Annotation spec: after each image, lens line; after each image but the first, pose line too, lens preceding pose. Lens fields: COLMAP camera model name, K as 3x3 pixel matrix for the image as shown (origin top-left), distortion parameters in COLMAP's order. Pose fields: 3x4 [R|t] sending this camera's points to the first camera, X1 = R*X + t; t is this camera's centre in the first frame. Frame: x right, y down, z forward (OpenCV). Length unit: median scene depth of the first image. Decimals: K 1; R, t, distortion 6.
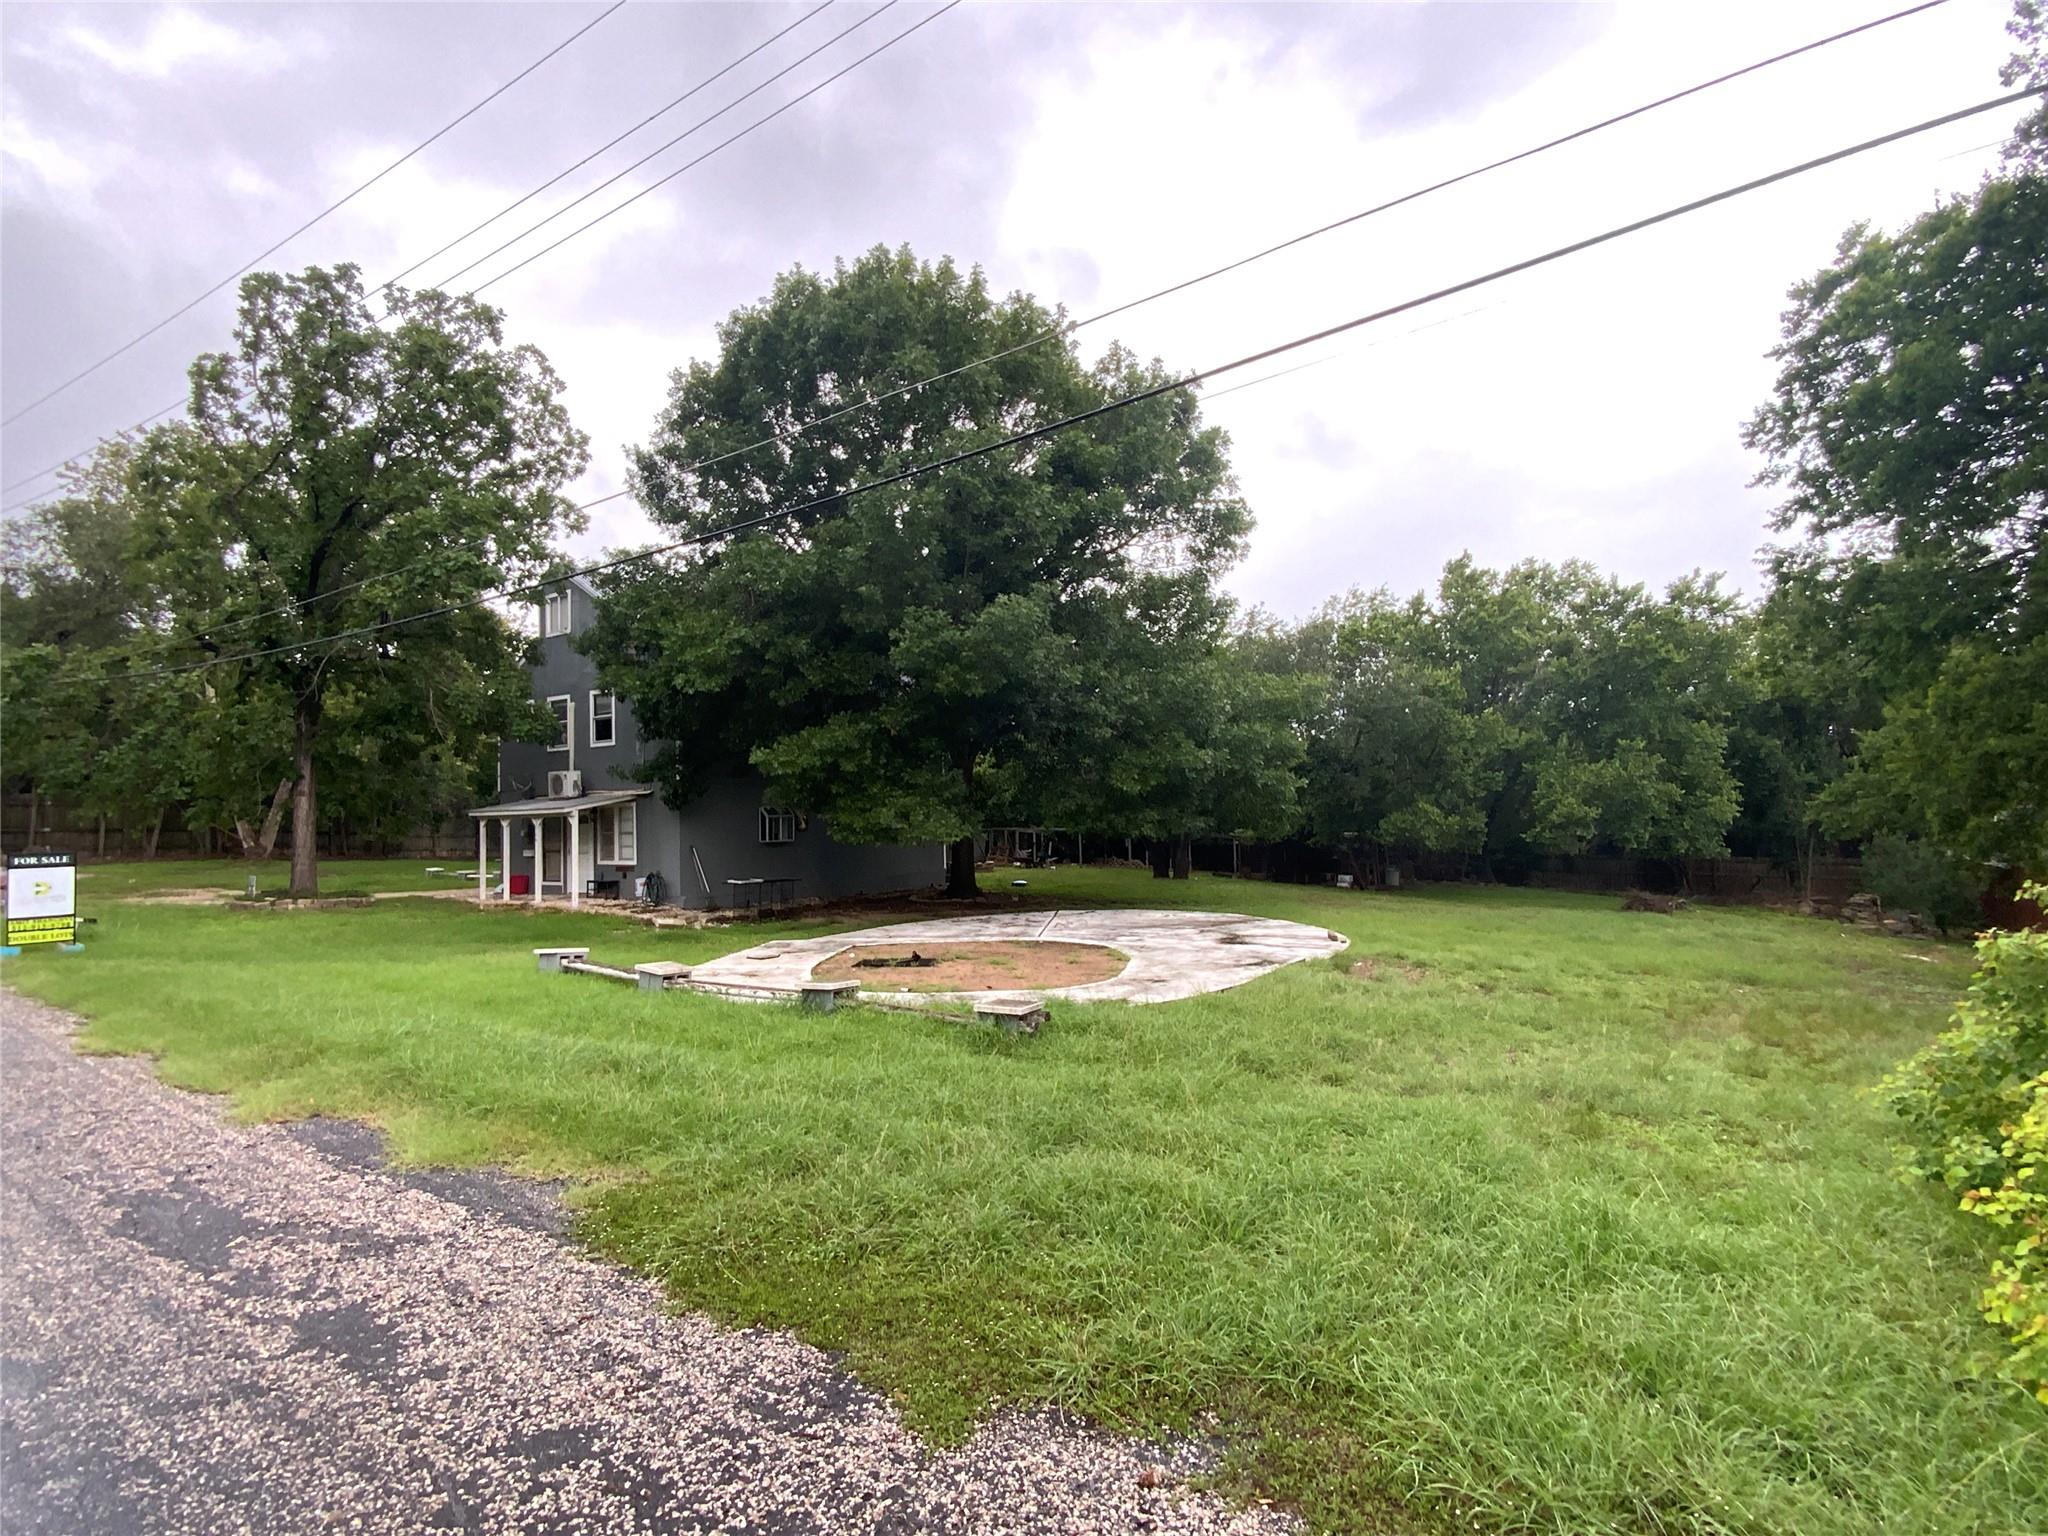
lens RADIAL K [[952.6, 0, 1024.4], [0, 952.6, 751.6], [0, 0, 1]] dist [0.029605, -0.000290]
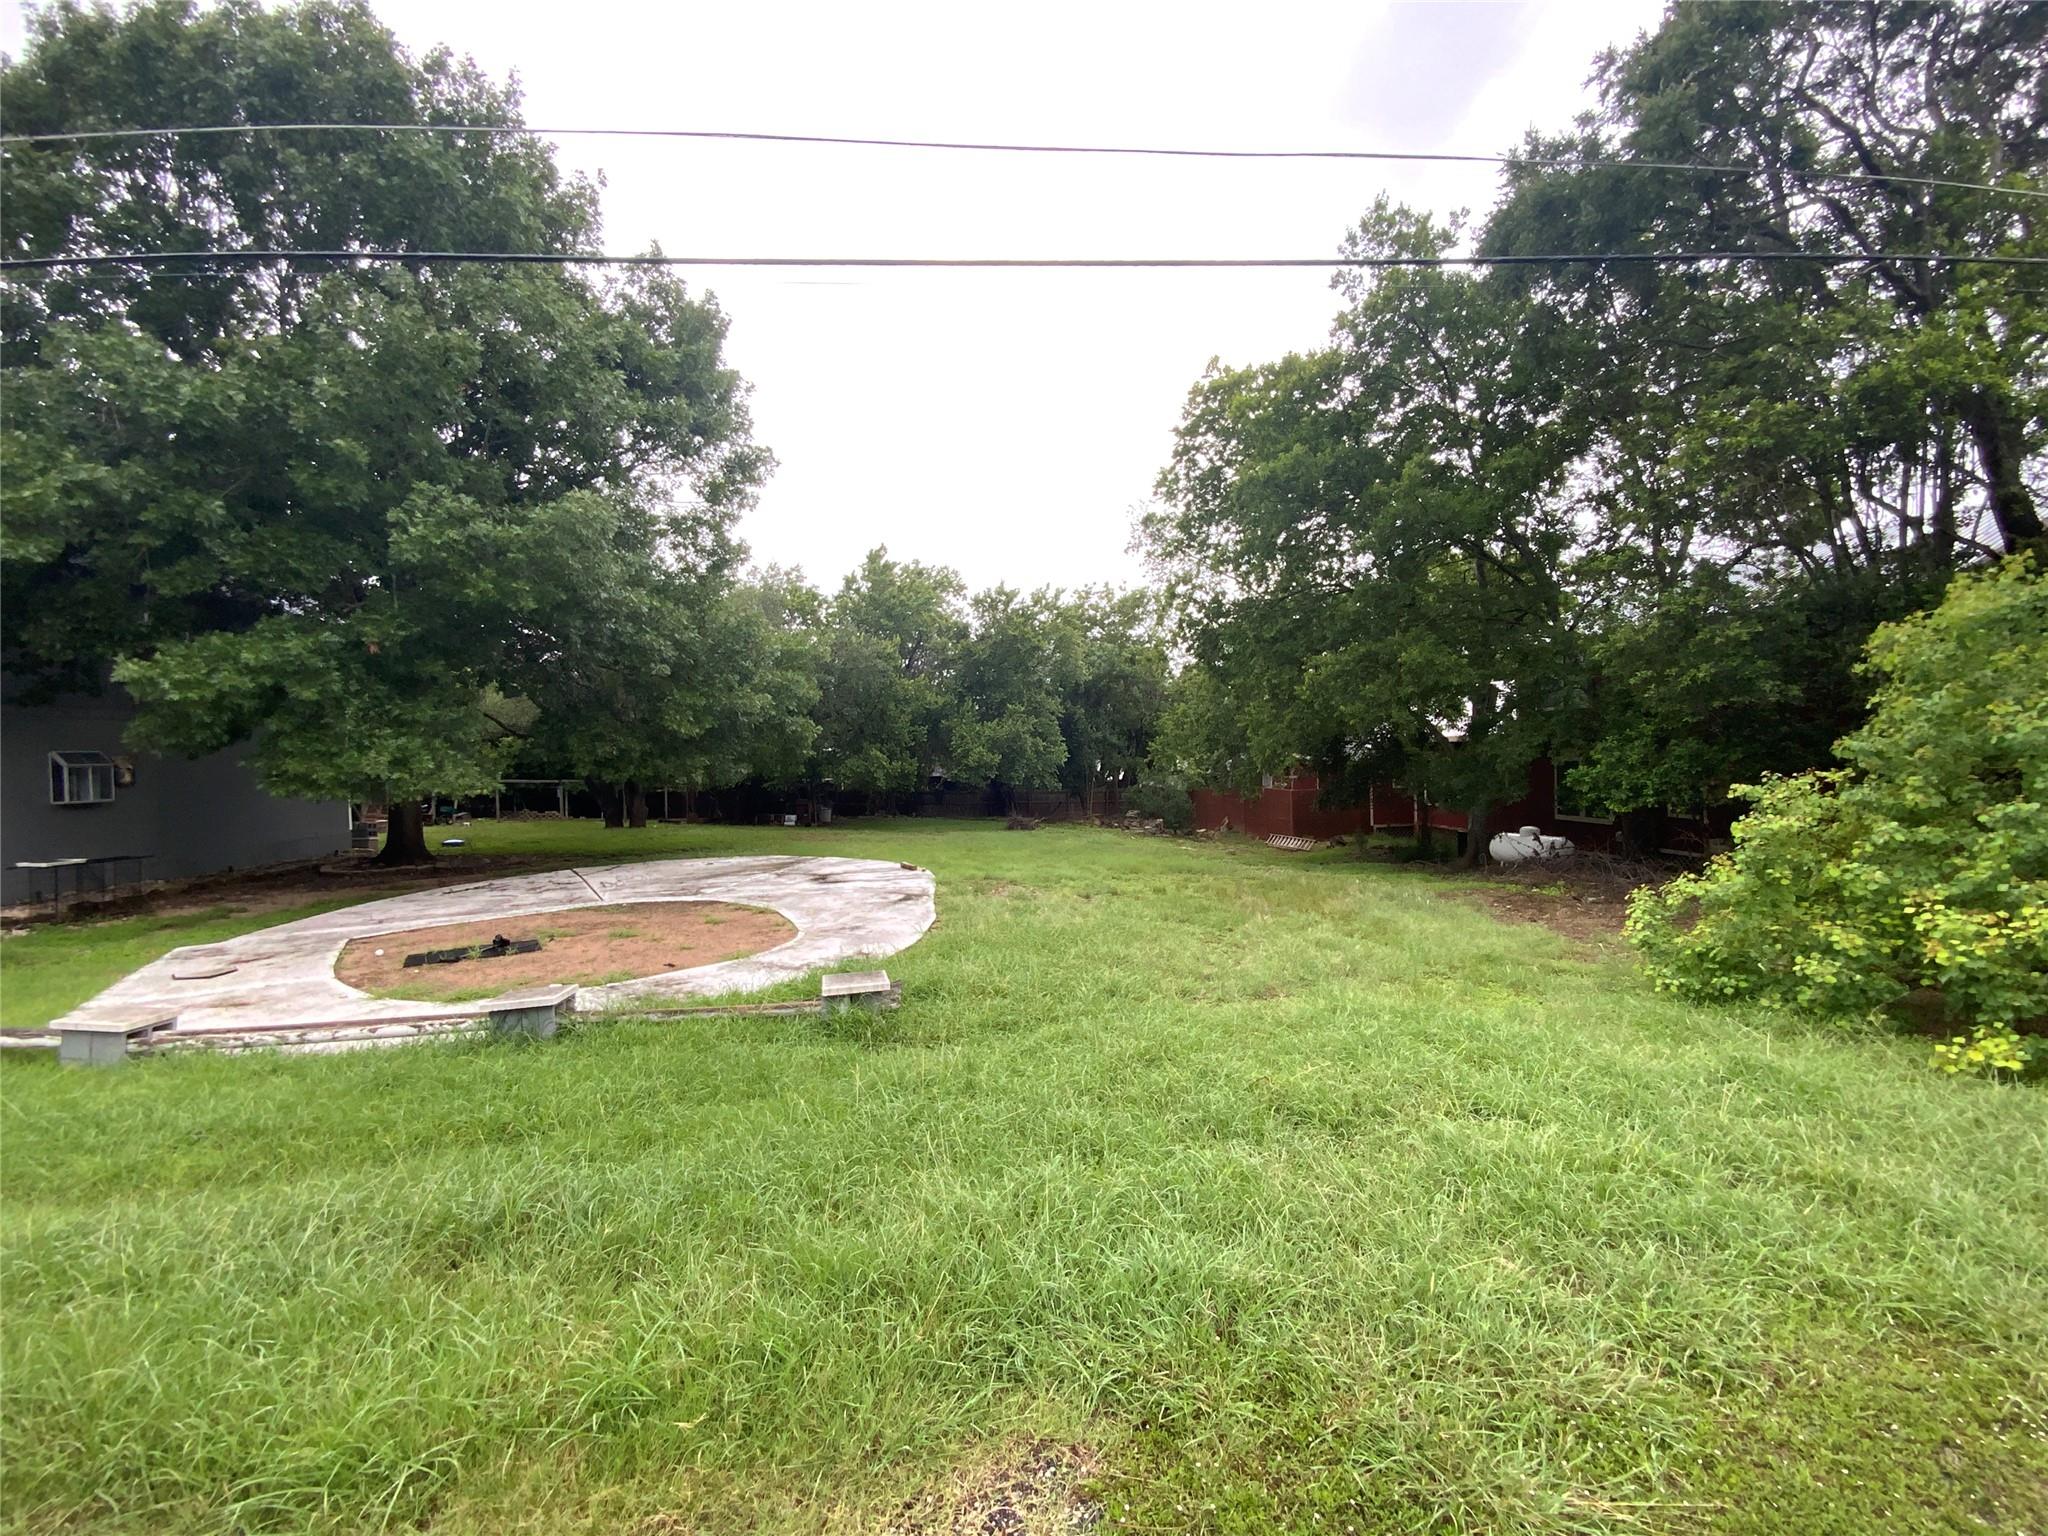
lens RADIAL K [[823.7, 0, 1024.0], [0, 823.7, 768.0], [0, 0, 1]] dist [0.001168, -0.009933]
pose [[0.770718, -0.009888, 0.637099, -0.137342], [-0.033335, 0.997885, 0.055815, 0.017122], [-0.636304, -0.064255, 0.768758, 0.154059]]
